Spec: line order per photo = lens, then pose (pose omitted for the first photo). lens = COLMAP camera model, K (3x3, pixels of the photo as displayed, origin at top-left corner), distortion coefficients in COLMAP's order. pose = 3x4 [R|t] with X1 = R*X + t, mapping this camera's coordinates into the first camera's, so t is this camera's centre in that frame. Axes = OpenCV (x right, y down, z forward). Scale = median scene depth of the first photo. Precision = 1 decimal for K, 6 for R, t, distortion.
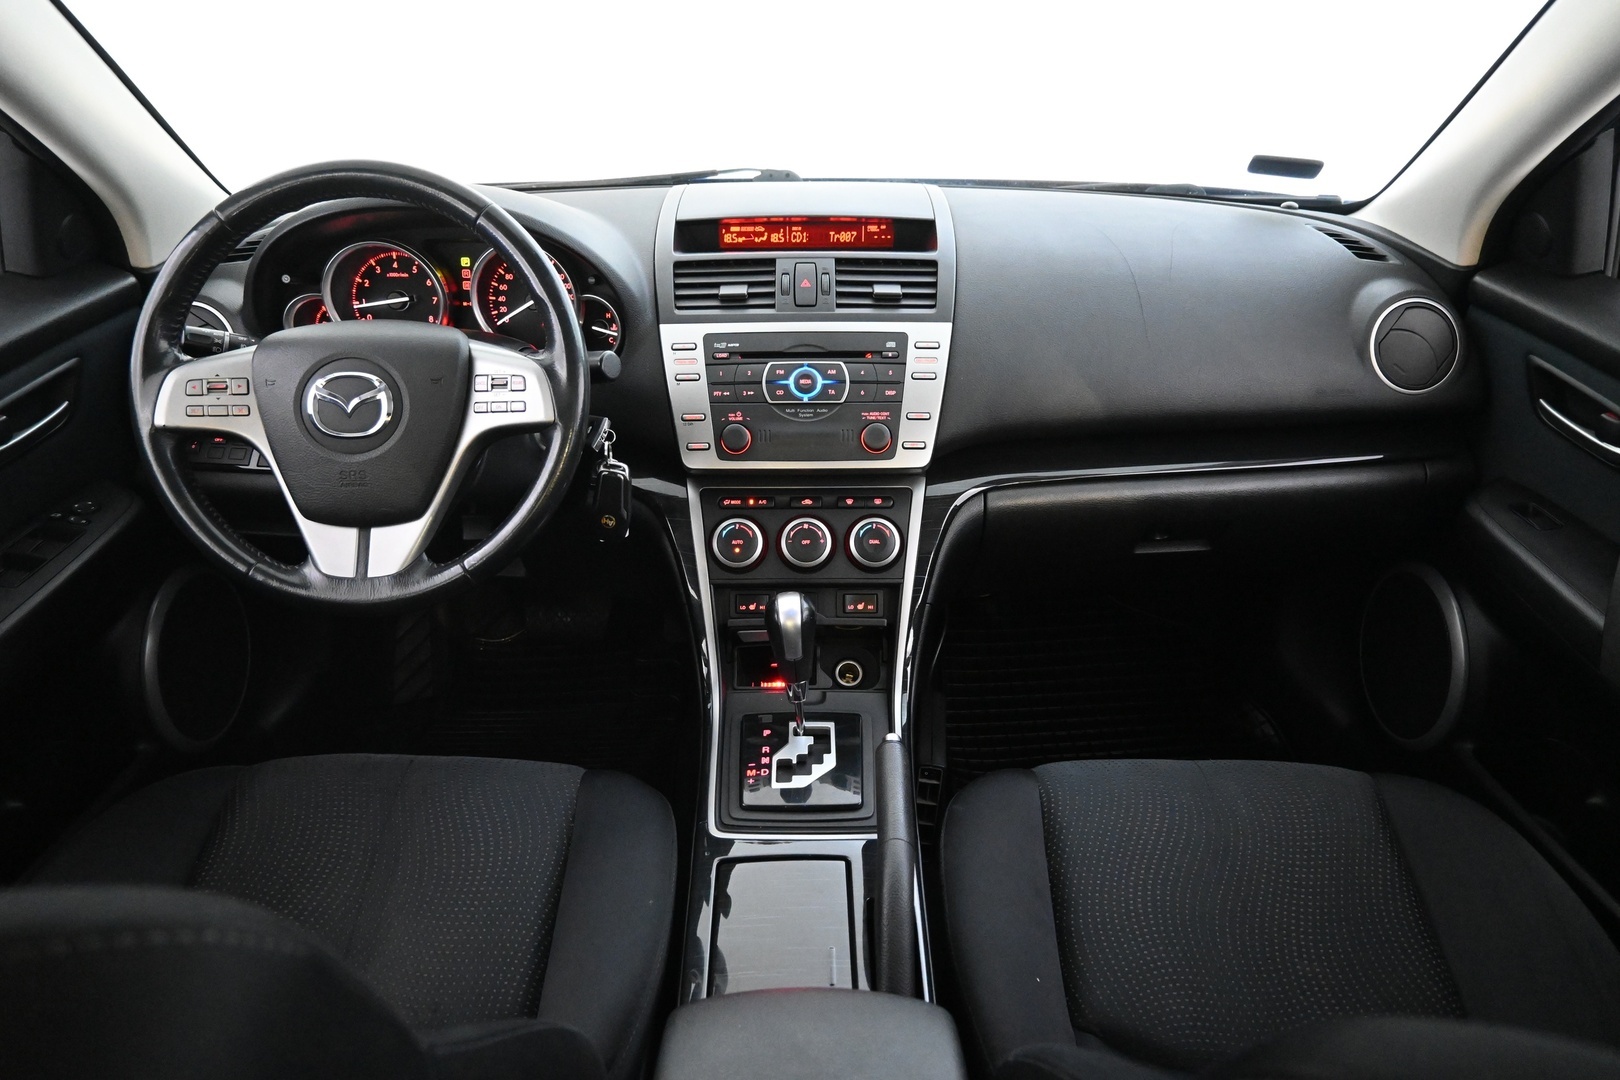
lens RADIAL K [[1090.6, 0, 812.1], [0, 1090.6, 546.5], [0, 0, 1]] dist [-0.018658, 0.001254]
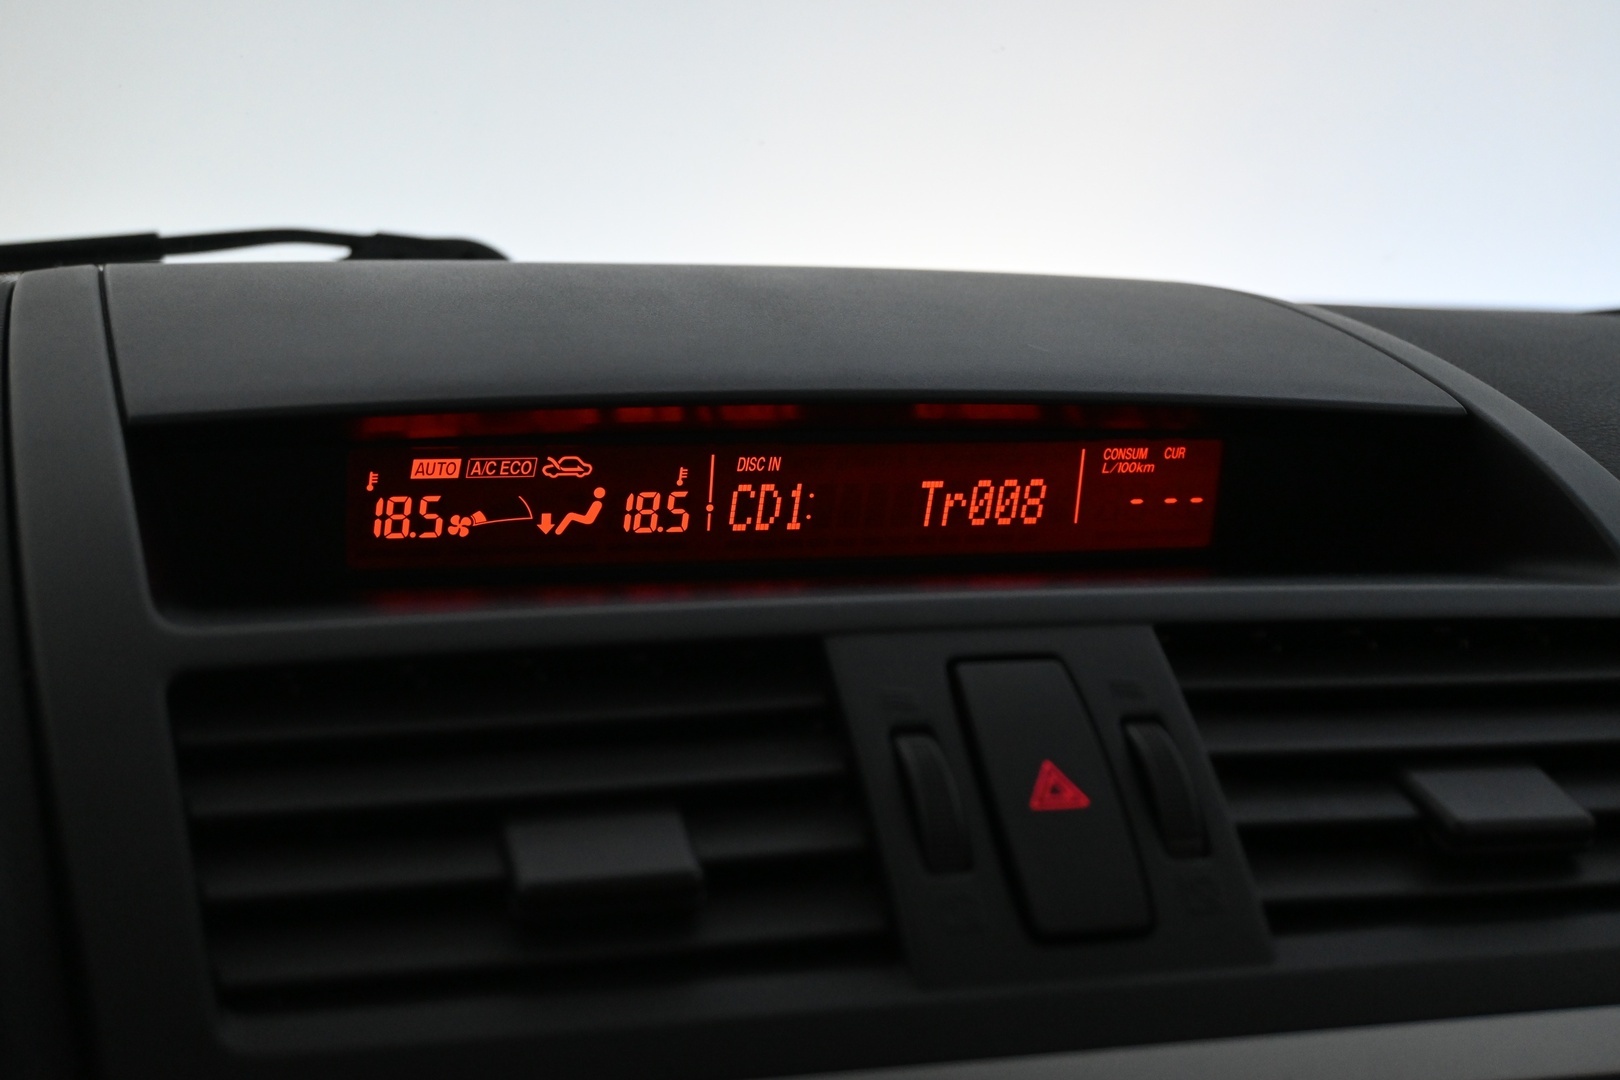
lens RADIAL K [[2616.9, 0, 812.4], [0, 2616.9, 538.7], [0, 0, 1]] dist [0.027776, 0.000000]
pose [[0.962289, -0.017251, 0.271483, -0.141360], [0.088195, 0.963865, -0.251366, -0.183216], [-0.257337, 0.265830, 0.929038, 0.645185]]
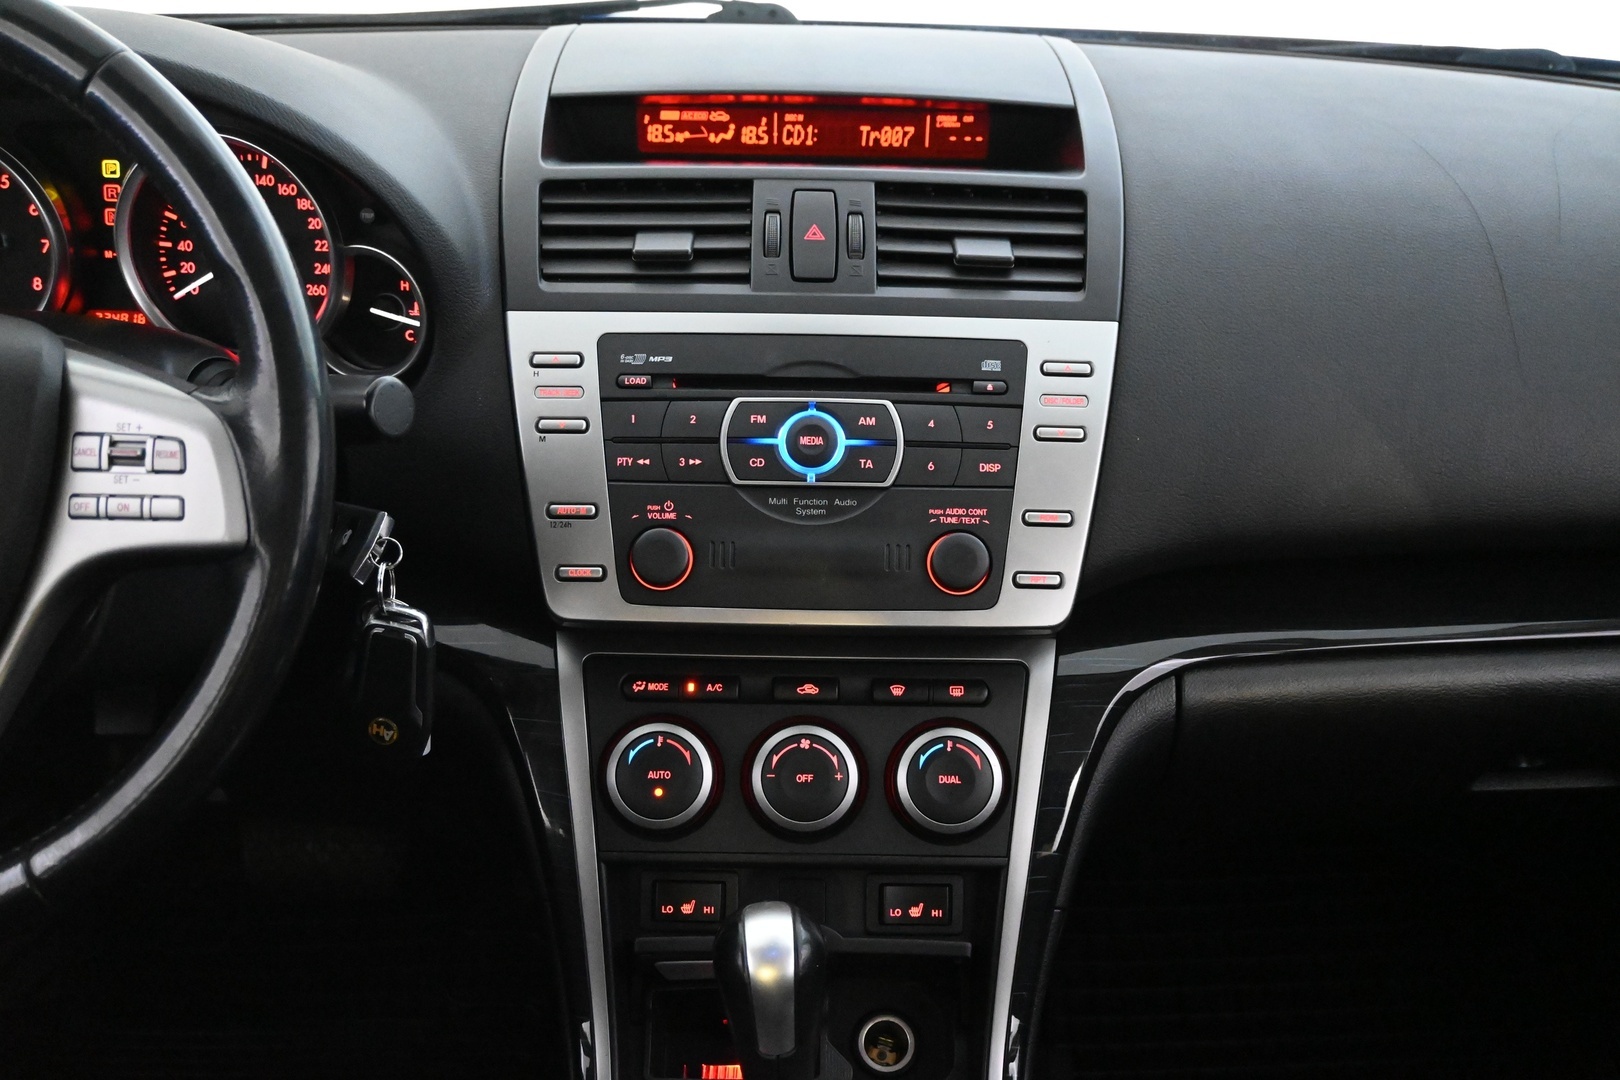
lens RADIAL K [[1780.8, 0, 816.3], [0, 1780.8, 549.6], [0, 0, 1]] dist [-0.014308, 0.000000]
pose [[0.999617, 0.020851, 0.018180, -0.016377], [-0.020089, 0.998951, -0.041141, -0.069401], [-0.019018, 0.040760, 0.998988, 0.221003]]
